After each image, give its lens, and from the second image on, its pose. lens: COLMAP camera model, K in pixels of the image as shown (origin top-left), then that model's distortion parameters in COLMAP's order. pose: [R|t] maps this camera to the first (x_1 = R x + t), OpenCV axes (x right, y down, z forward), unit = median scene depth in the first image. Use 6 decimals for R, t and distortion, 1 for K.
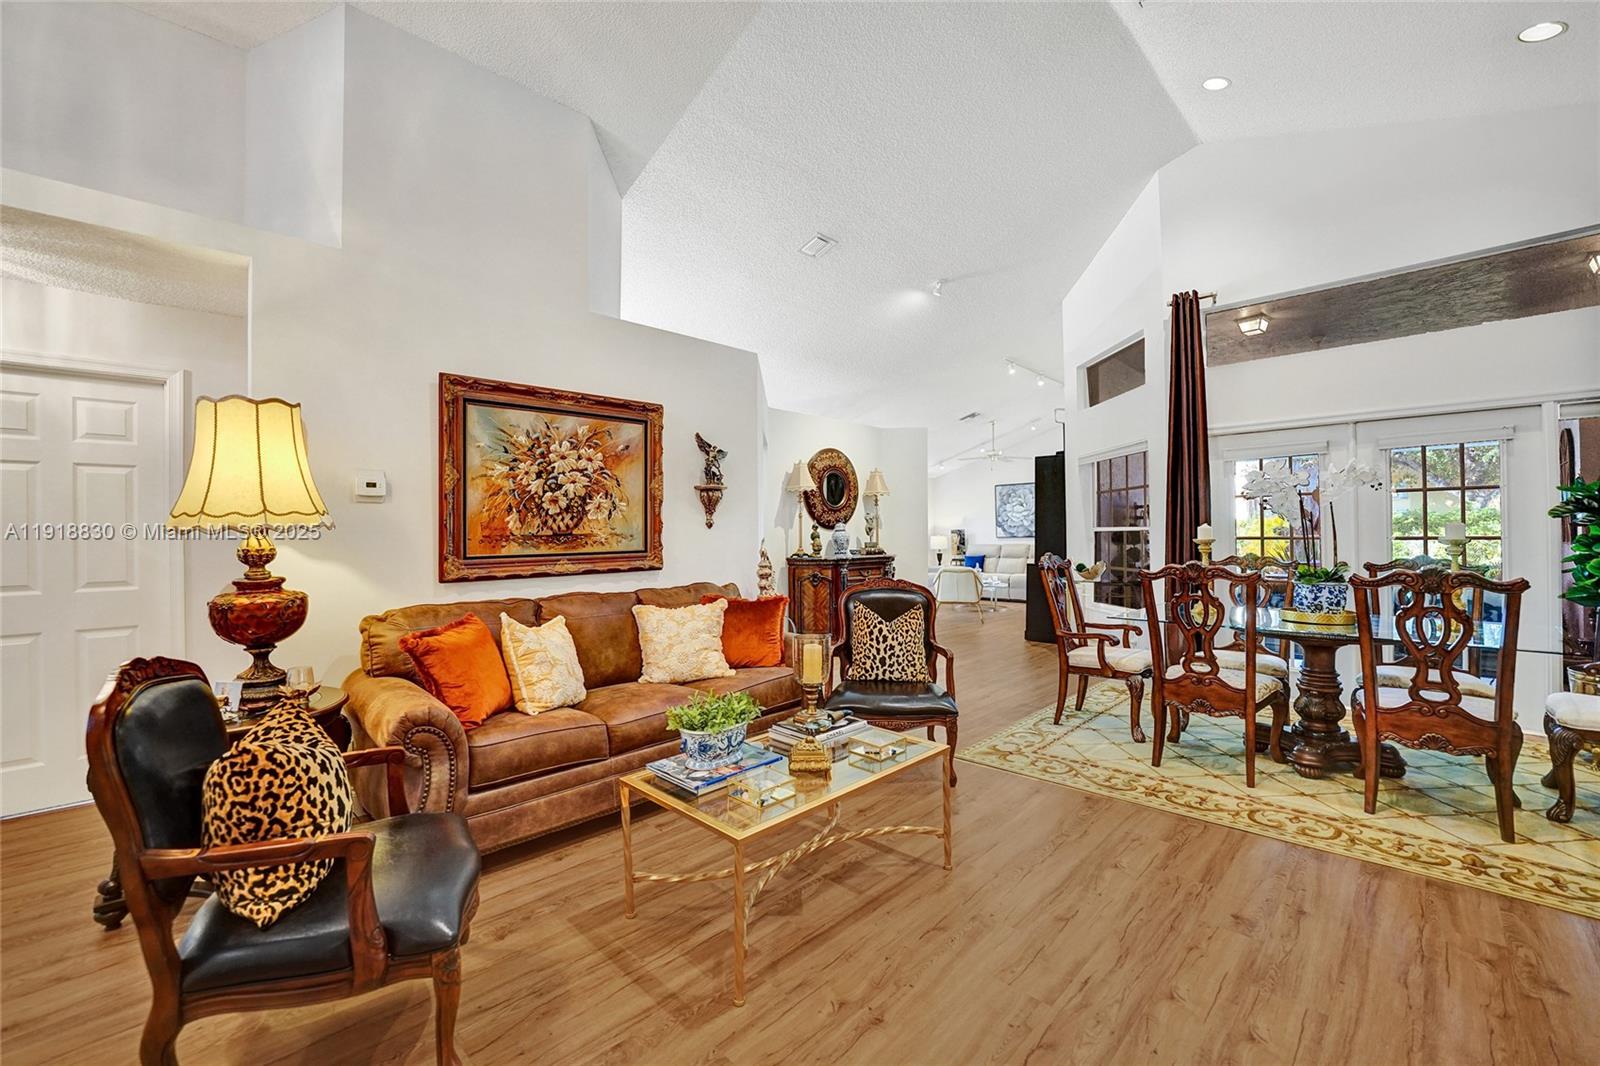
lens RADIAL K [[647.4, 0, 796.7], [0, 647.4, 528.1], [0, 0, 1]] dist [-0.025961, 0.000725]
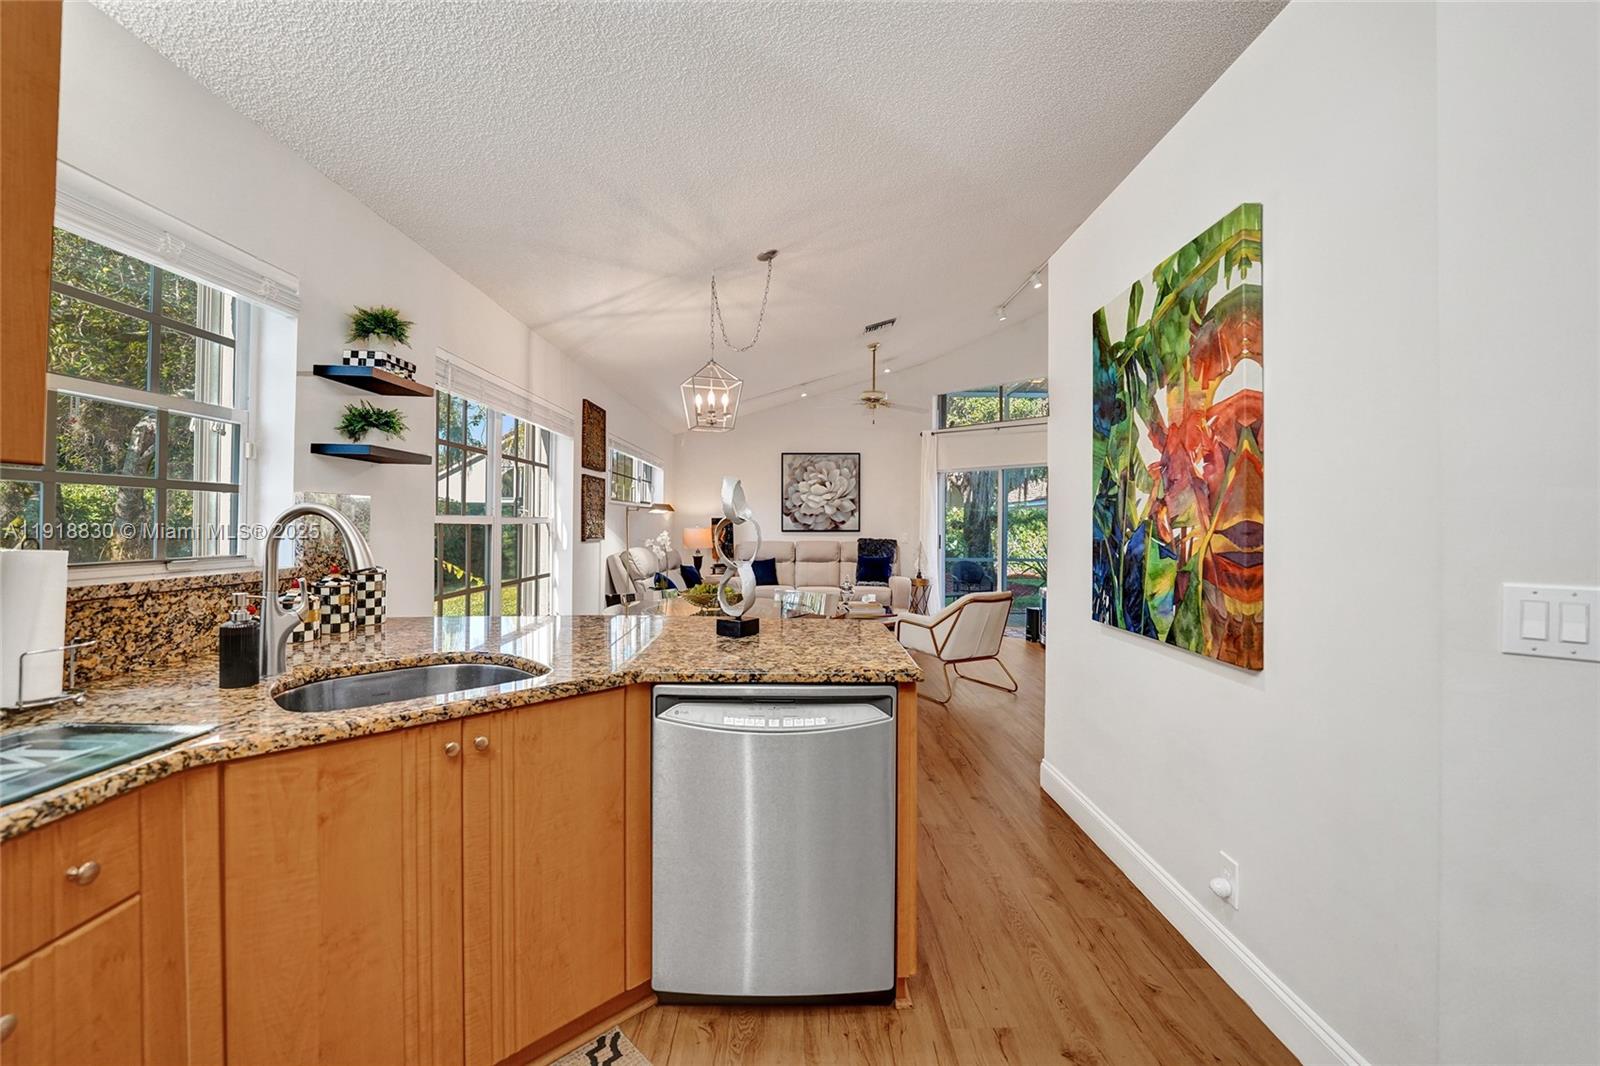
lens RADIAL K [[658.7, 0, 785.4], [0, 658.7, 522.6], [0, 0, 1]] dist [-0.001124, 0.000269]
pose [[0.714101, 0.014249, 0.699898, -0.646198], [-0.018002, 0.999836, -0.001989, 0.027990], [-0.699812, -0.011179, 0.714240, 1.981583]]
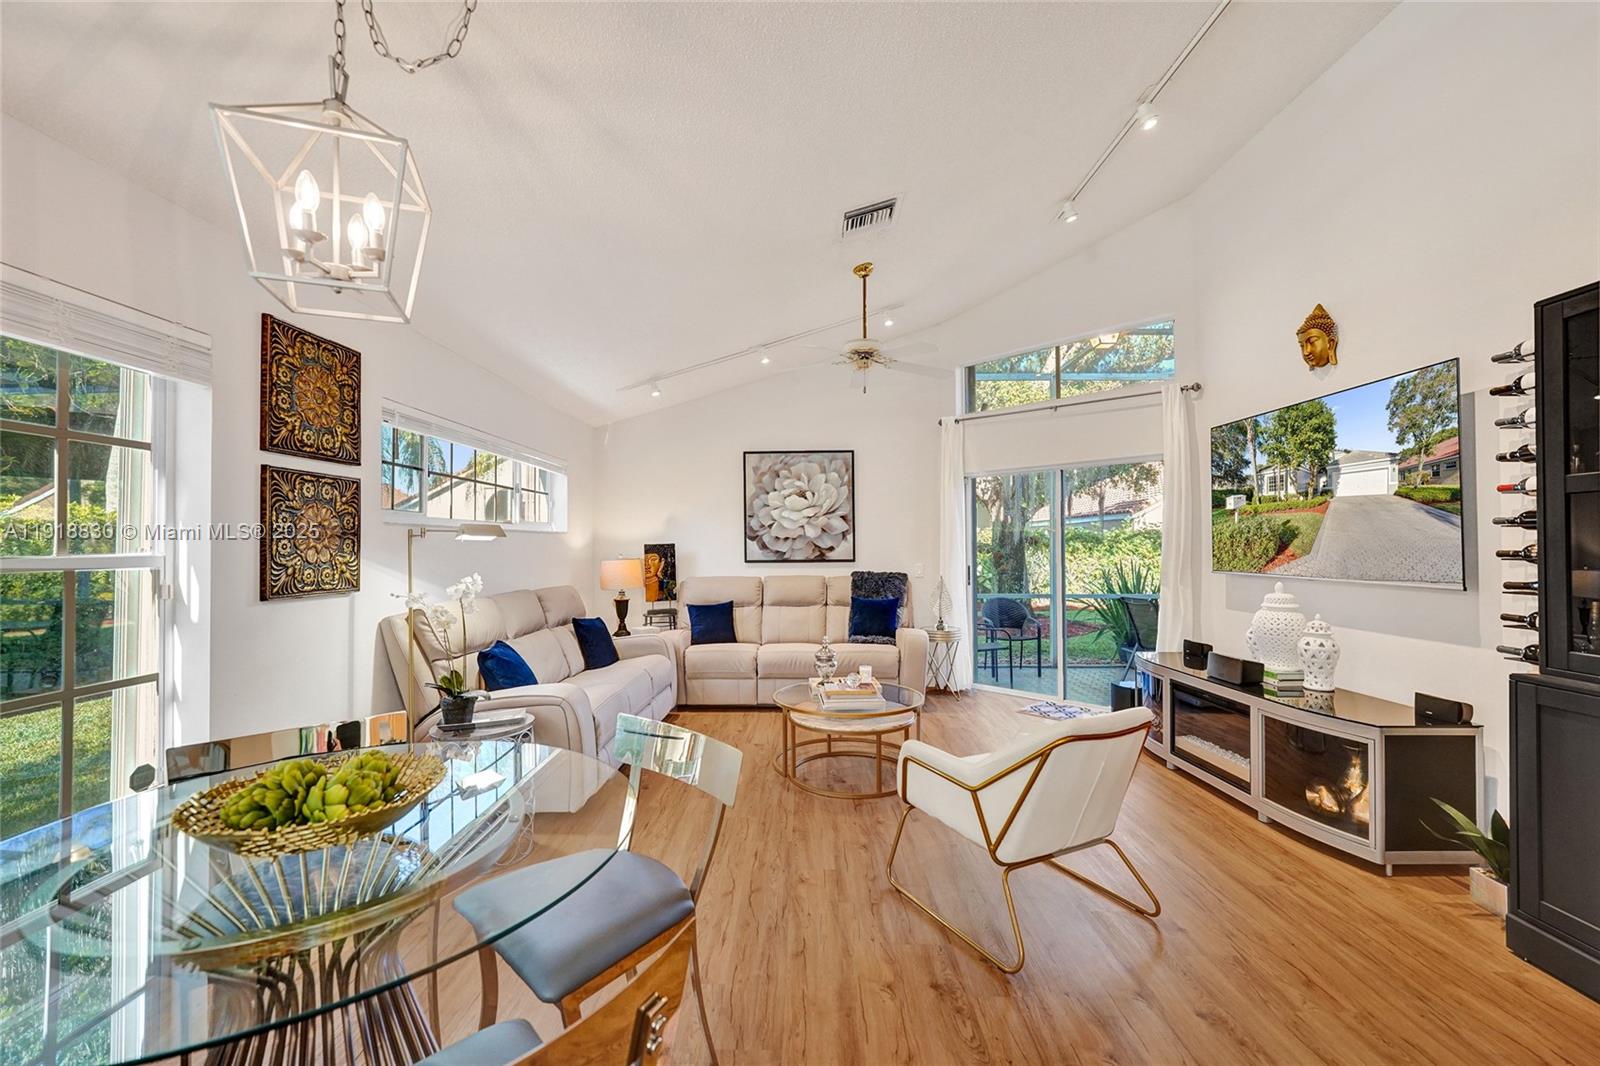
lens RADIAL K [[659.4, 0, 796.9], [0, 659.4, 532.7], [0, 0, 1]] dist [-0.001446, -0.000184]
pose [[0.719486, 0.019452, 0.694235, 0.001100], [-0.008510, 0.999780, -0.019194, 0.008768], [-0.694455, 0.007902, 0.719493, 2.430474]]
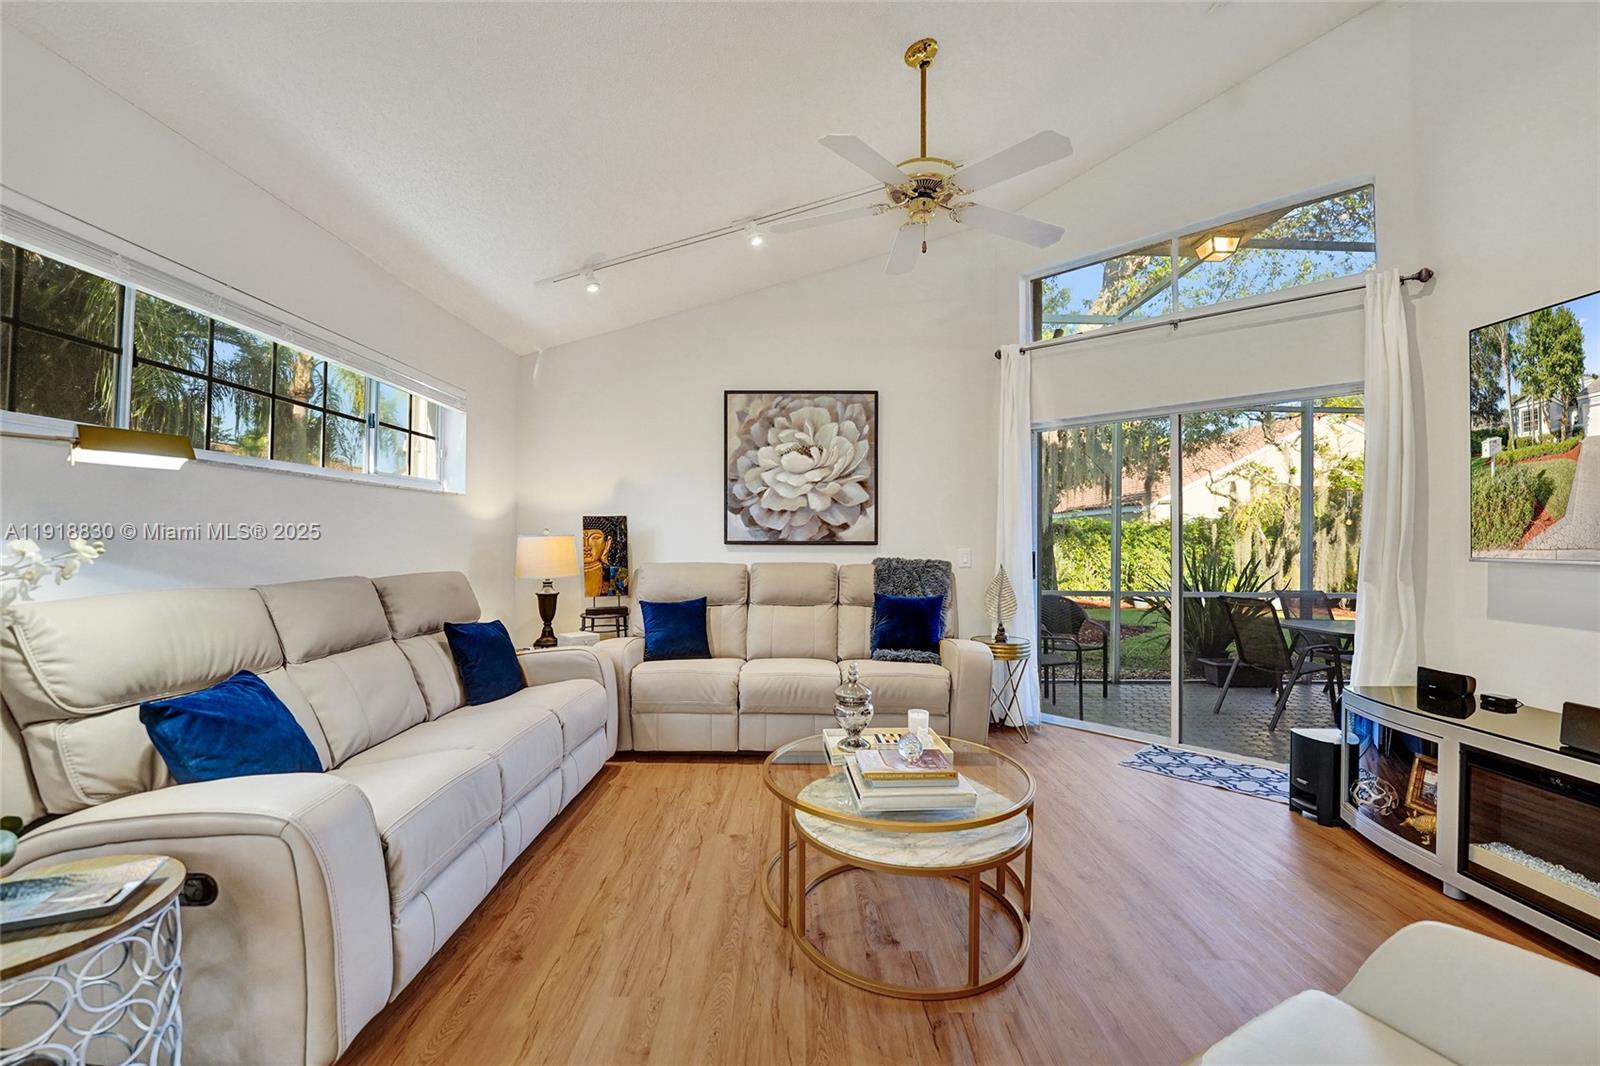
lens RADIAL K [[654.1, 0, 801.4], [0, 654.1, 533.2], [0, 0, 1]] dist [-0.024015, 0.000348]
pose [[0.702255, 0.021688, 0.711595, 0.352536], [-0.021141, 0.999730, -0.009606, 0.046182], [-0.711612, -0.008298, 0.702524, 2.827450]]
